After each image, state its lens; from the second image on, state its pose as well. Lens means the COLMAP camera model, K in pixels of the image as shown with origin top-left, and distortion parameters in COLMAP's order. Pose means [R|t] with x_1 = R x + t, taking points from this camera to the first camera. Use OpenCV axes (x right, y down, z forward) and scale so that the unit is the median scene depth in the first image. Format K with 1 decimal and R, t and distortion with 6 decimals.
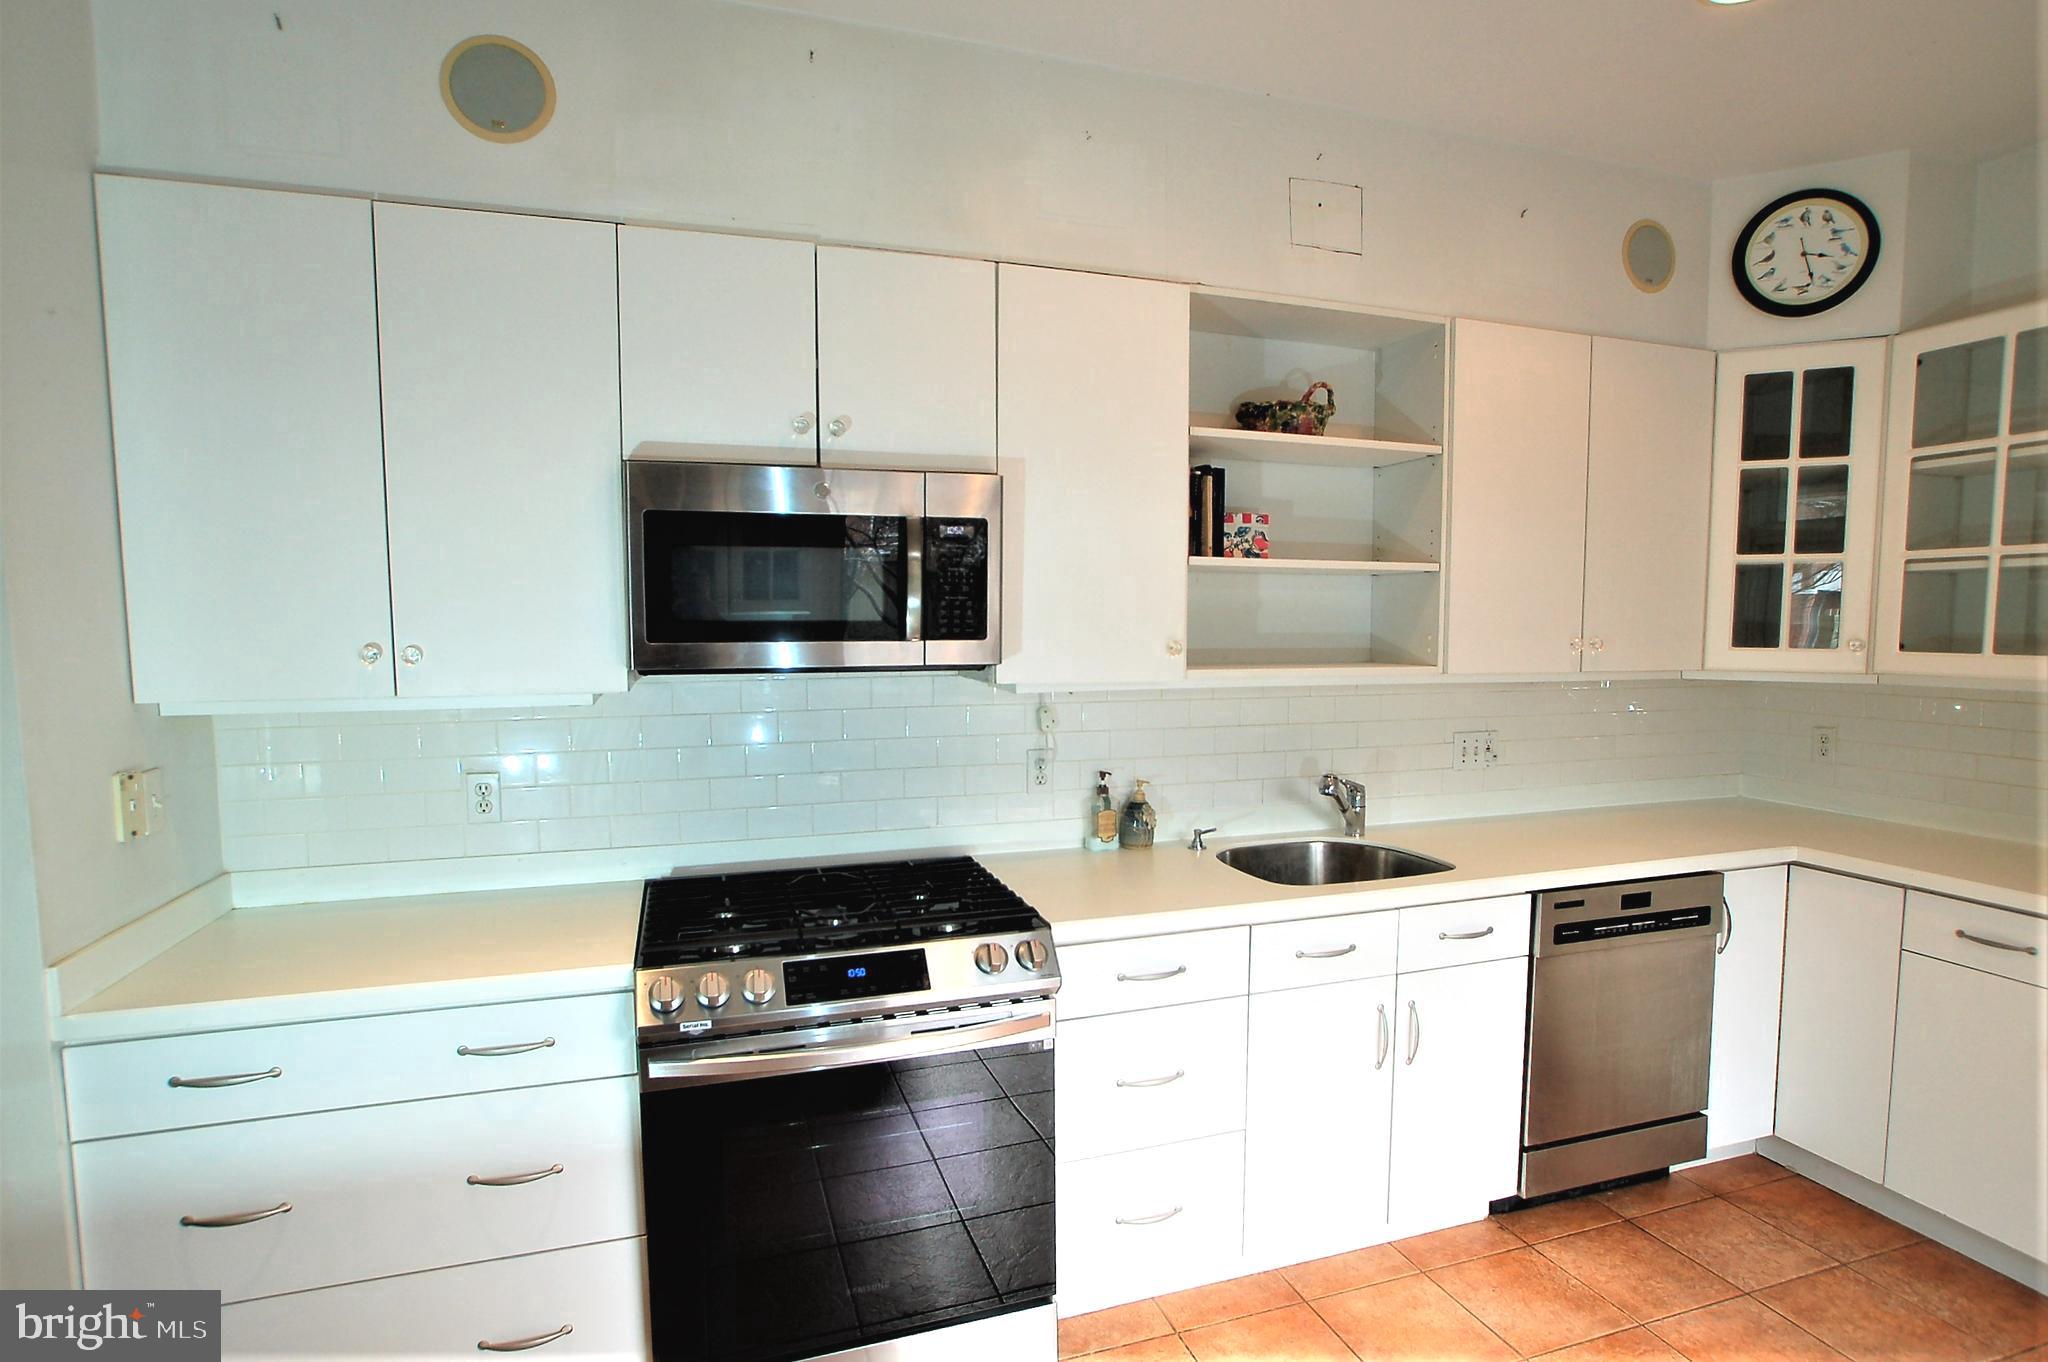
lens RADIAL K [[1062.3, 0, 1029.2], [0, 1062.3, 705.6], [0, 0, 1]] dist [-0.060109, 0.033841]
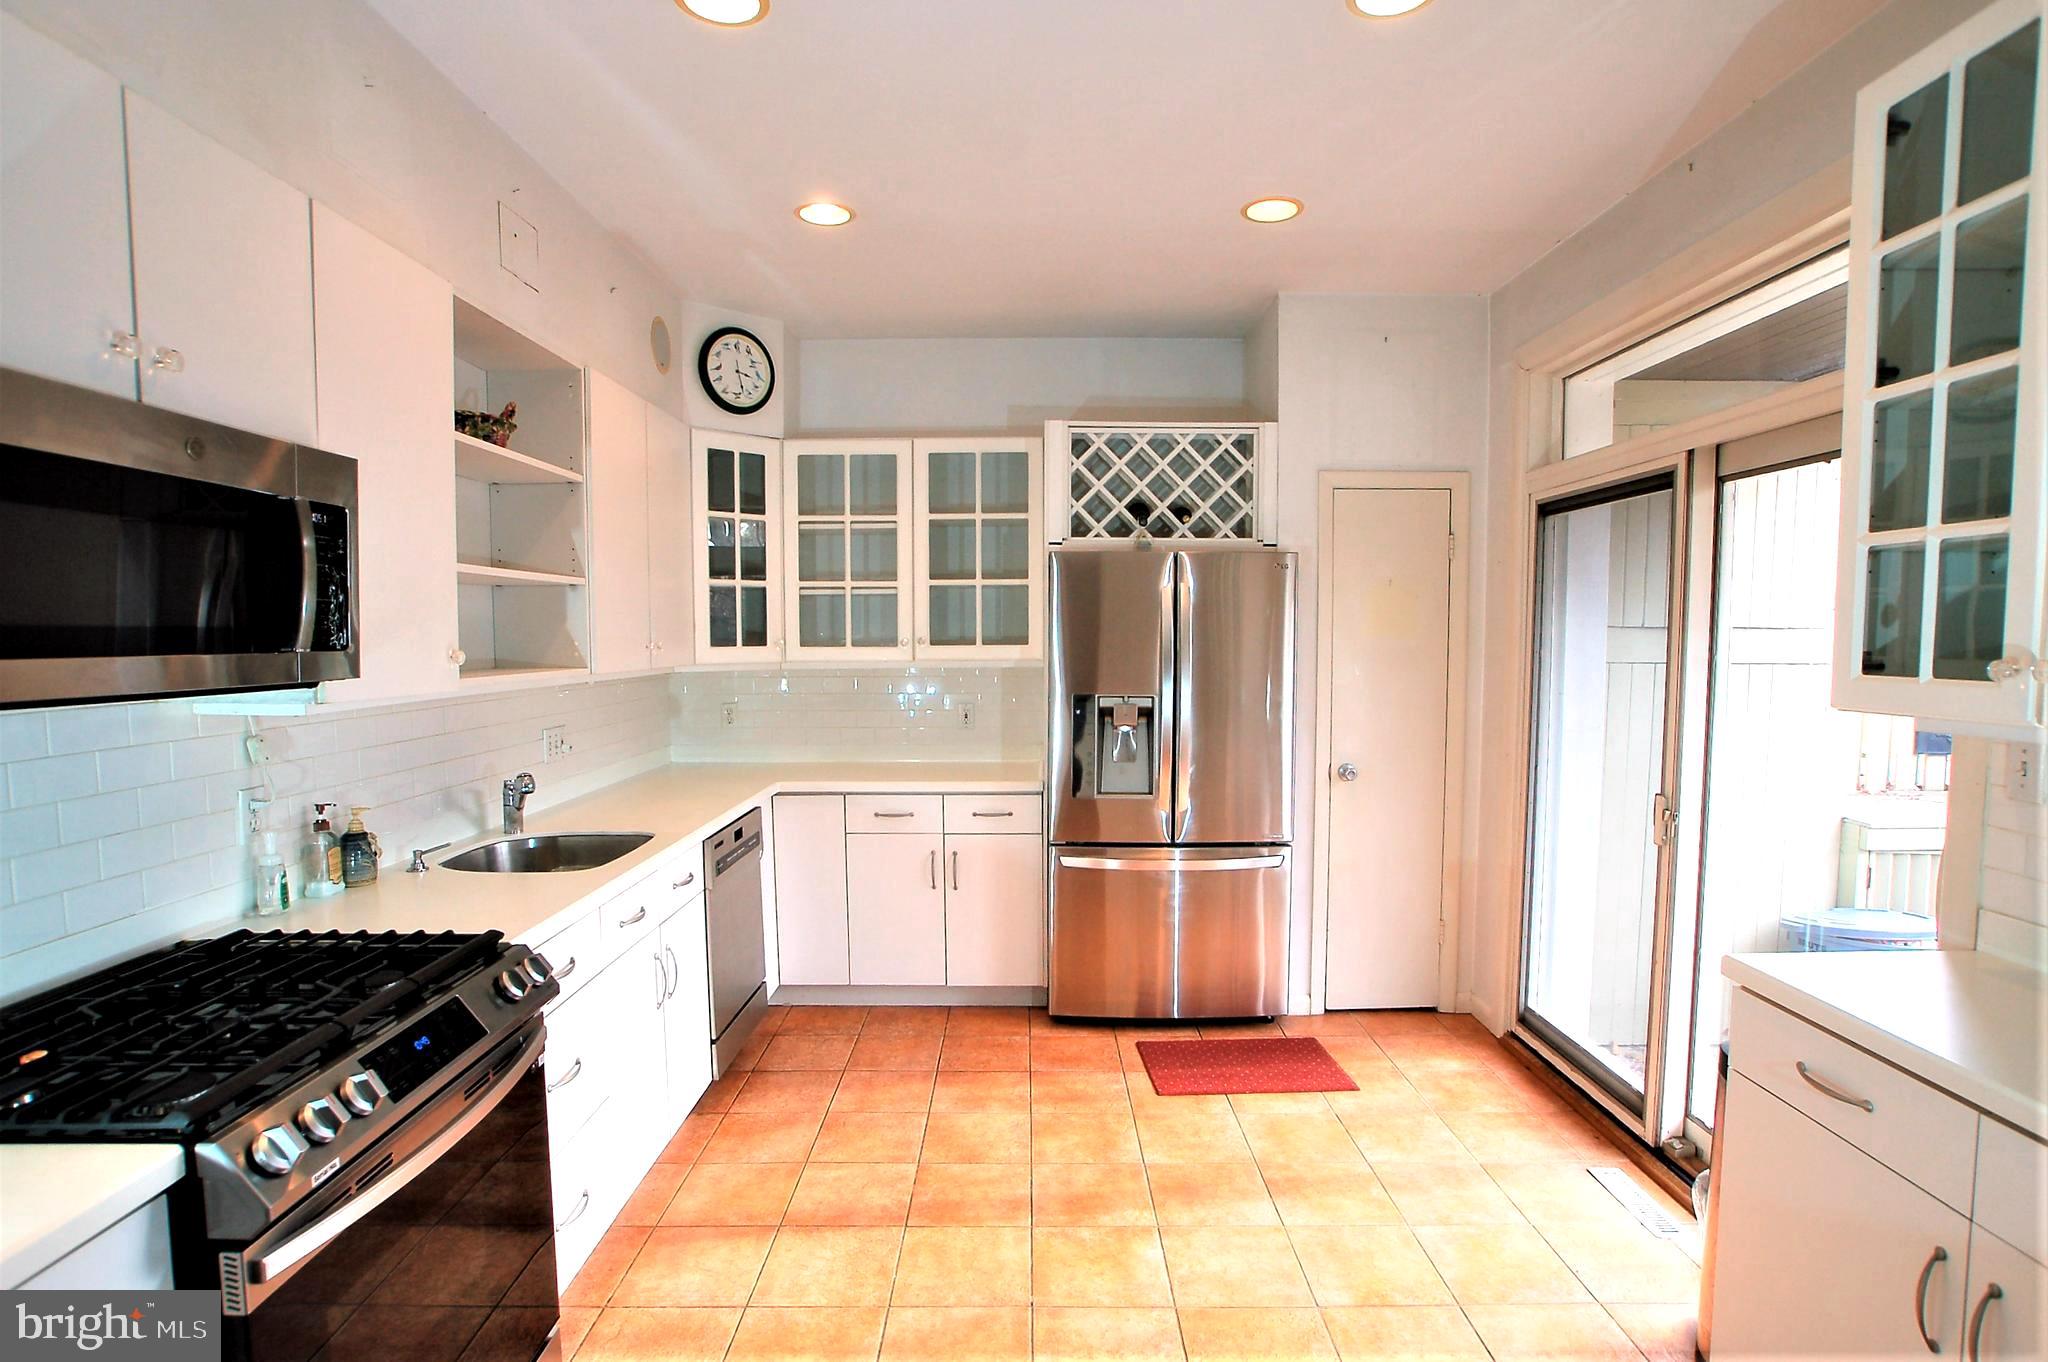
lens RADIAL K [[1062.3, 0, 1029.2], [0, 1062.3, 705.6], [0, 0, 1]] dist [-0.060109, 0.033841]
pose [[0.320017, -0.068062, 0.944964, -0.537707], [0.079987, 0.995796, 0.044635, -0.009127], [-0.944029, 0.061301, 0.324116, 0.178917]]
